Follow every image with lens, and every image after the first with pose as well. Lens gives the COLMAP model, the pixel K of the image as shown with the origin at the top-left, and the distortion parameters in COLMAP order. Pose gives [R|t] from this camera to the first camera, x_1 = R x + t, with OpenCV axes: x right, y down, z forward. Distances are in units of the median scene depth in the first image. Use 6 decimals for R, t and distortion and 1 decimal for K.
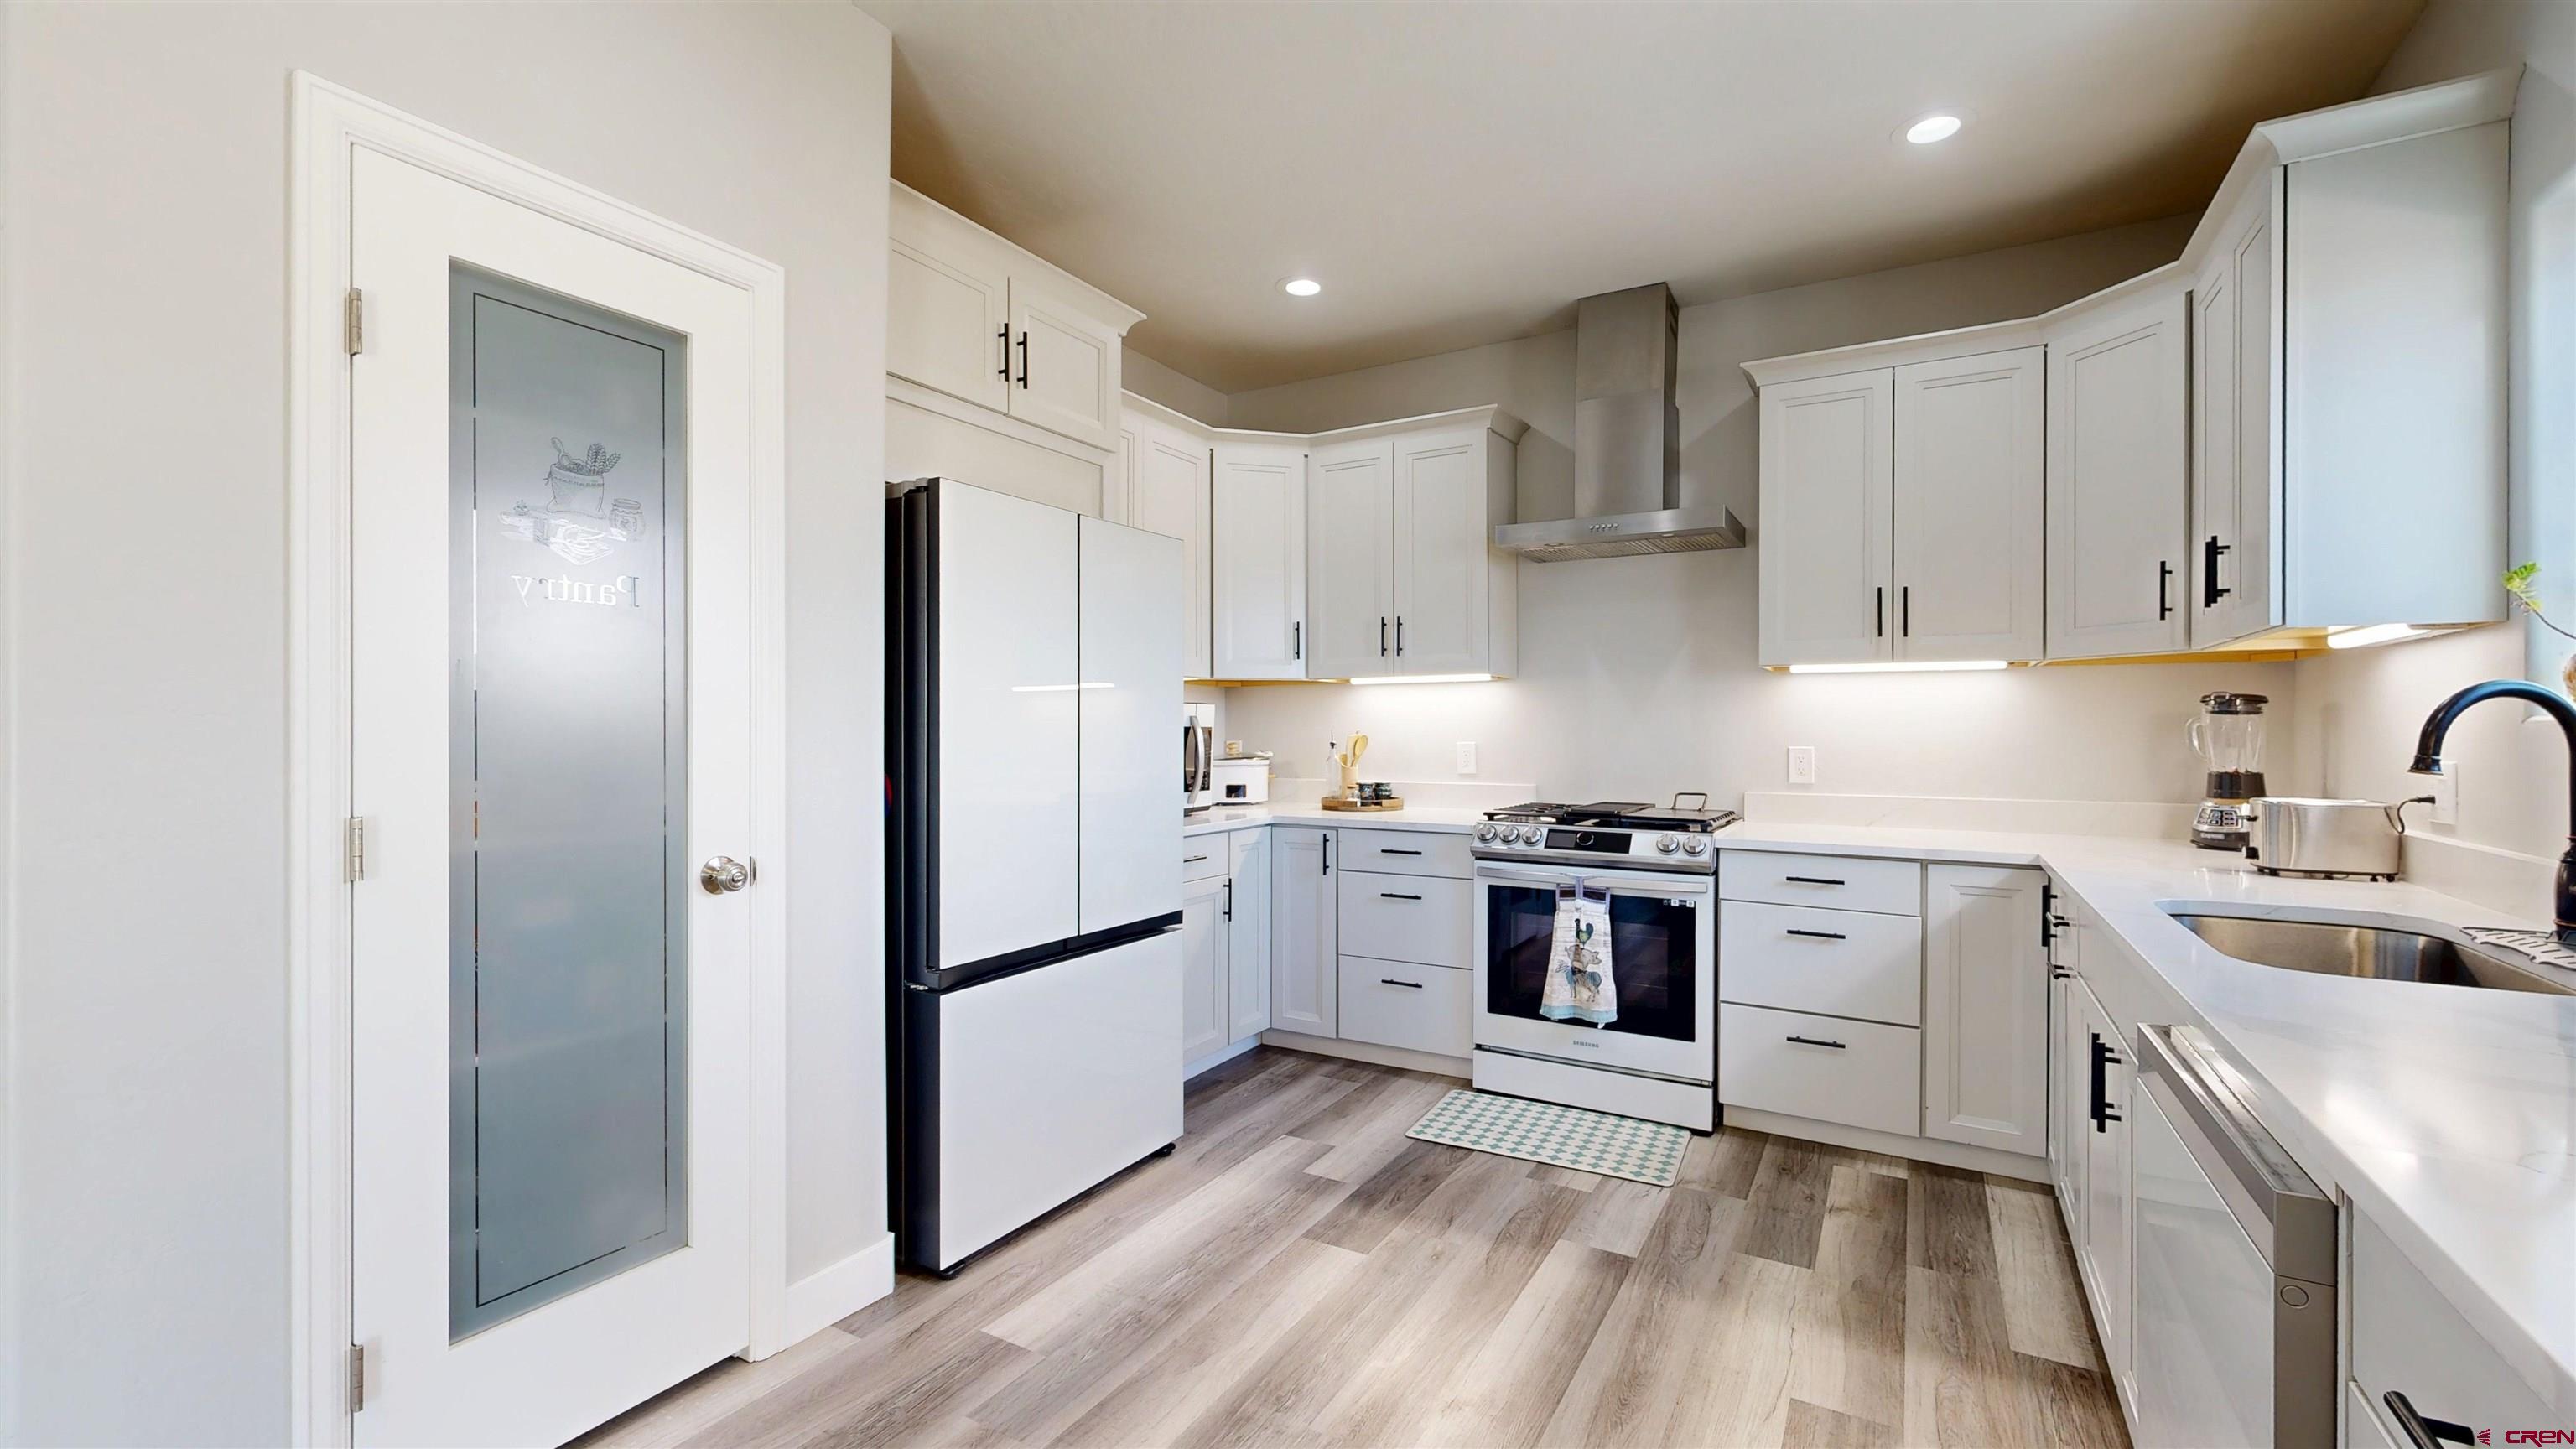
lens RADIAL K [[1053.9, 0, 1292.2], [0, 1053.9, 729.6], [0, 0, 1]] dist [-0.014111, -0.000086]
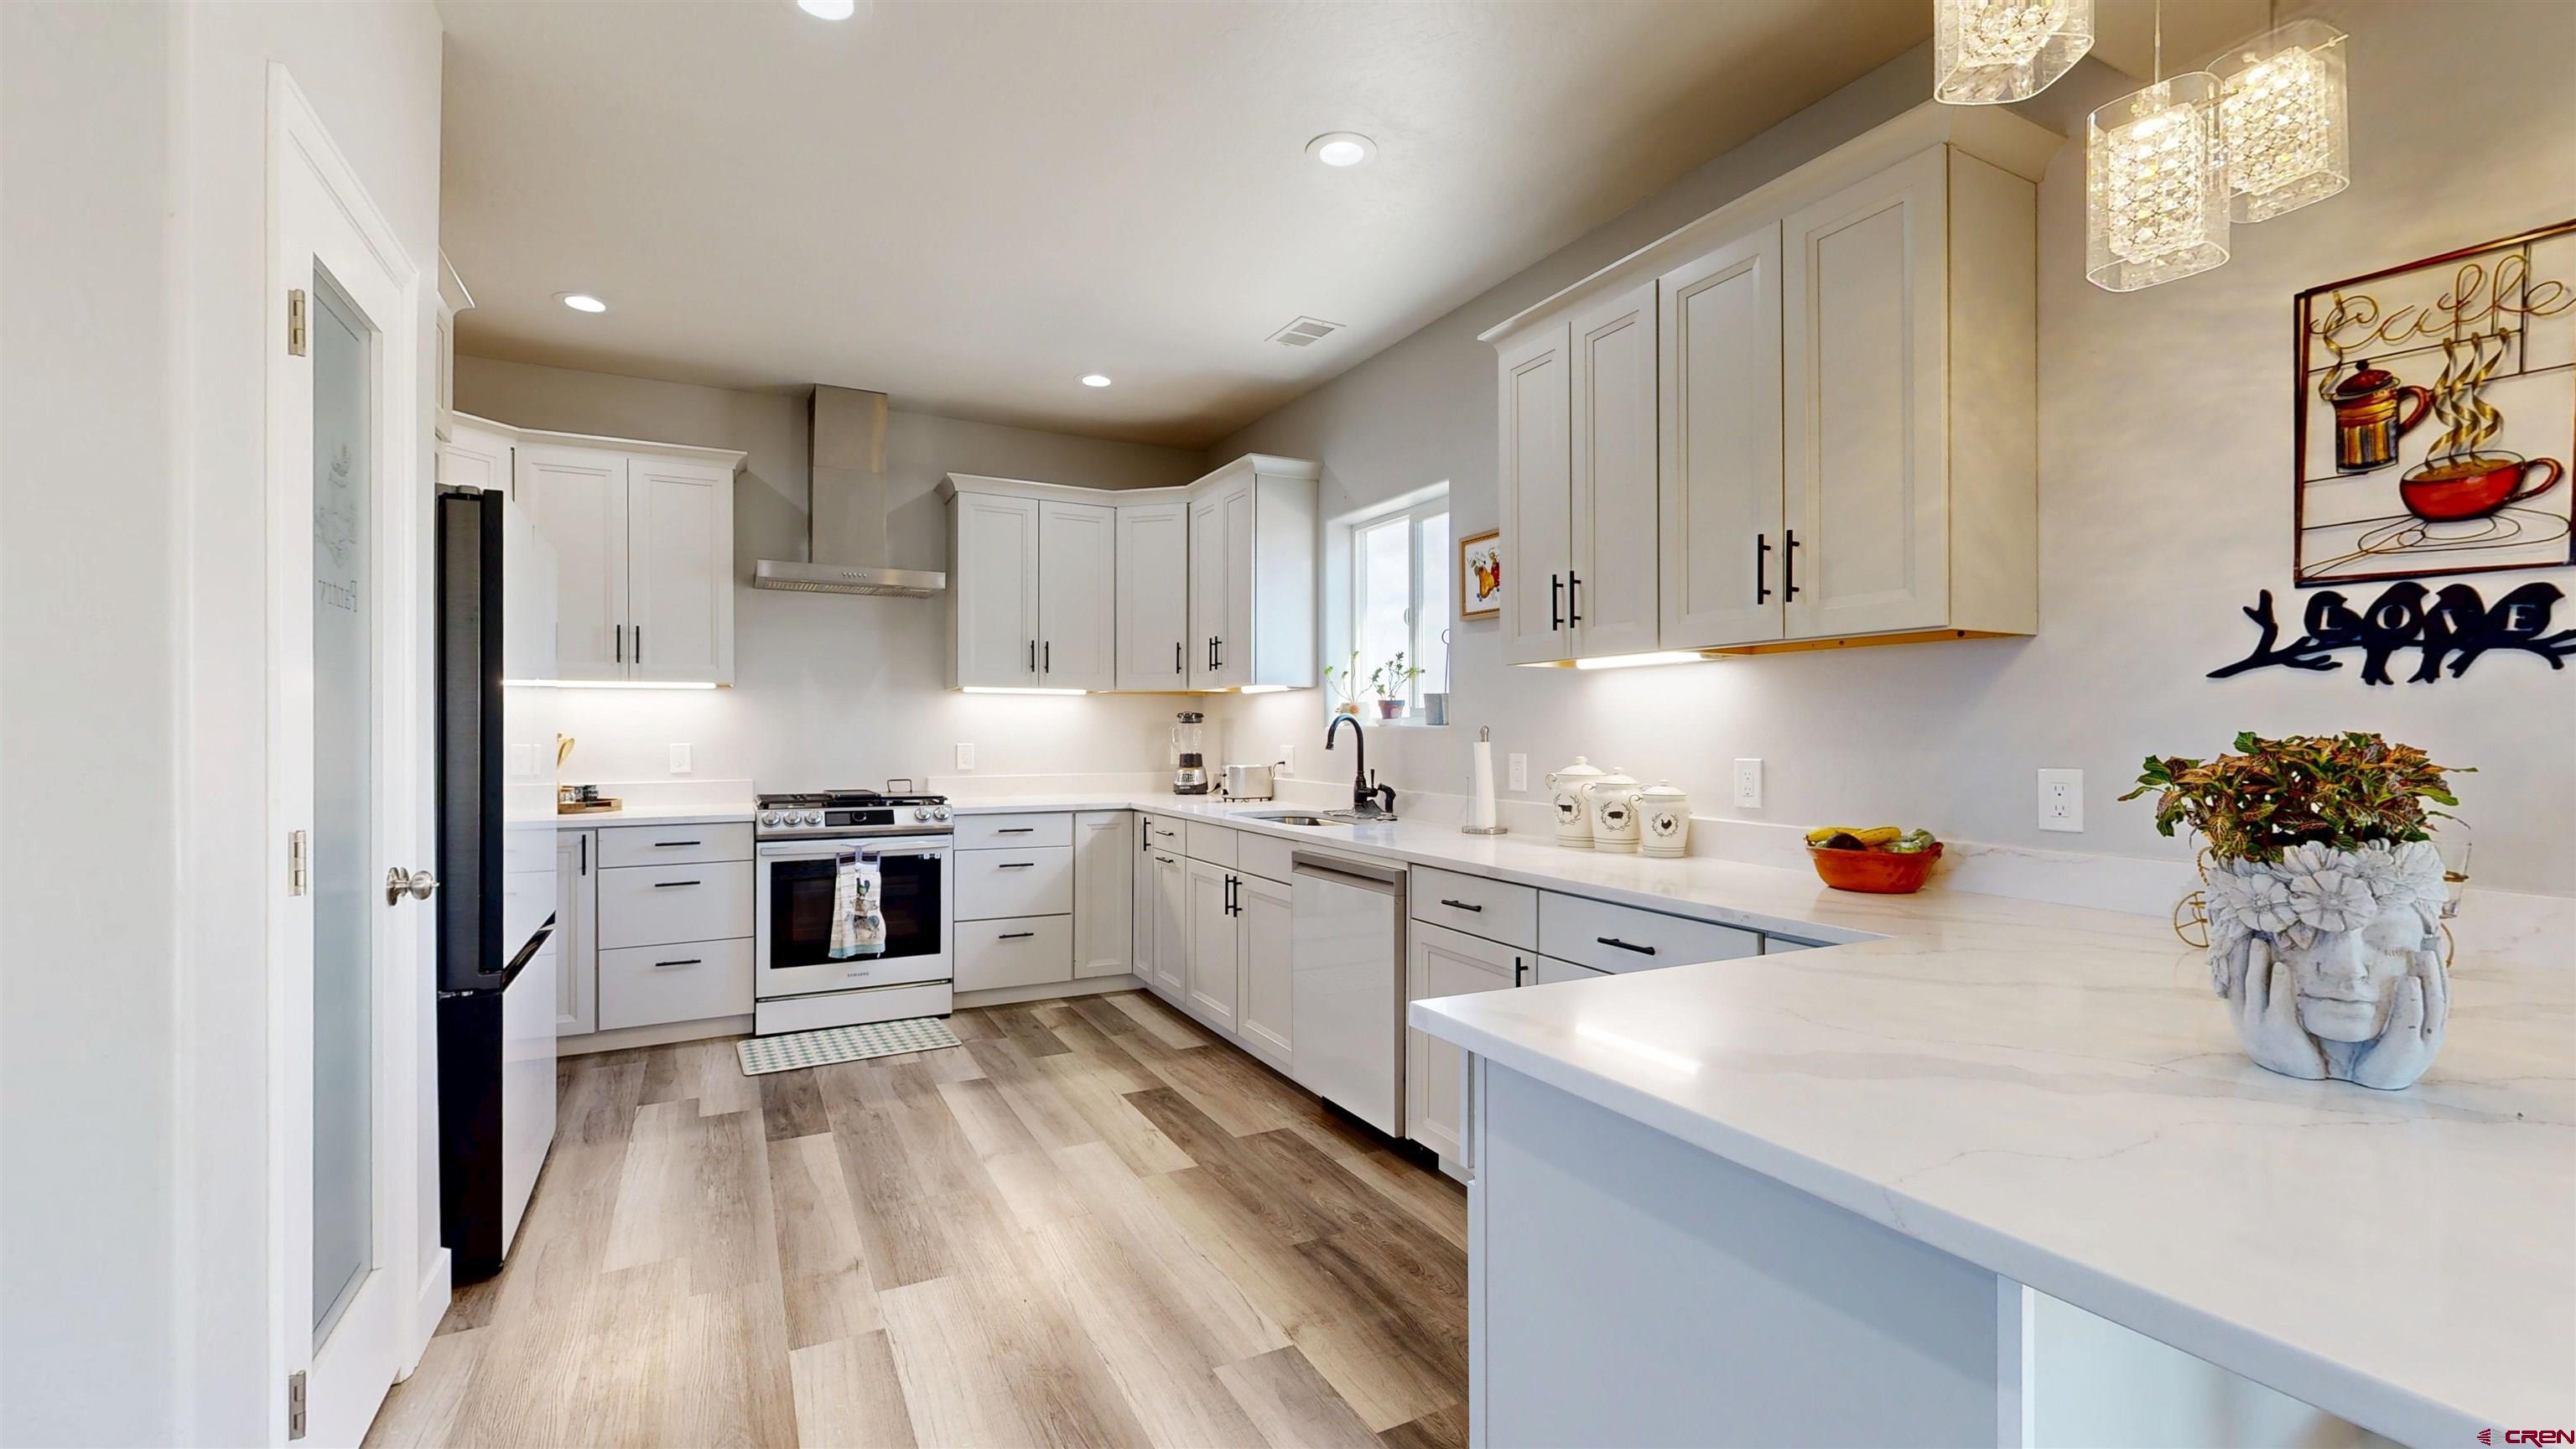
lens RADIAL K [[1053.9, 0, 1282.6], [0, 1053.9, 725.5], [0, 0, 1]] dist [-0.014111, -0.000086]
pose [[0.524032, 0.000090, 0.851698, -0.579803], [0.000274, 1.000000, -0.000274, -0.008890], [-0.851698, 0.000377, 0.524032, -0.135259]]
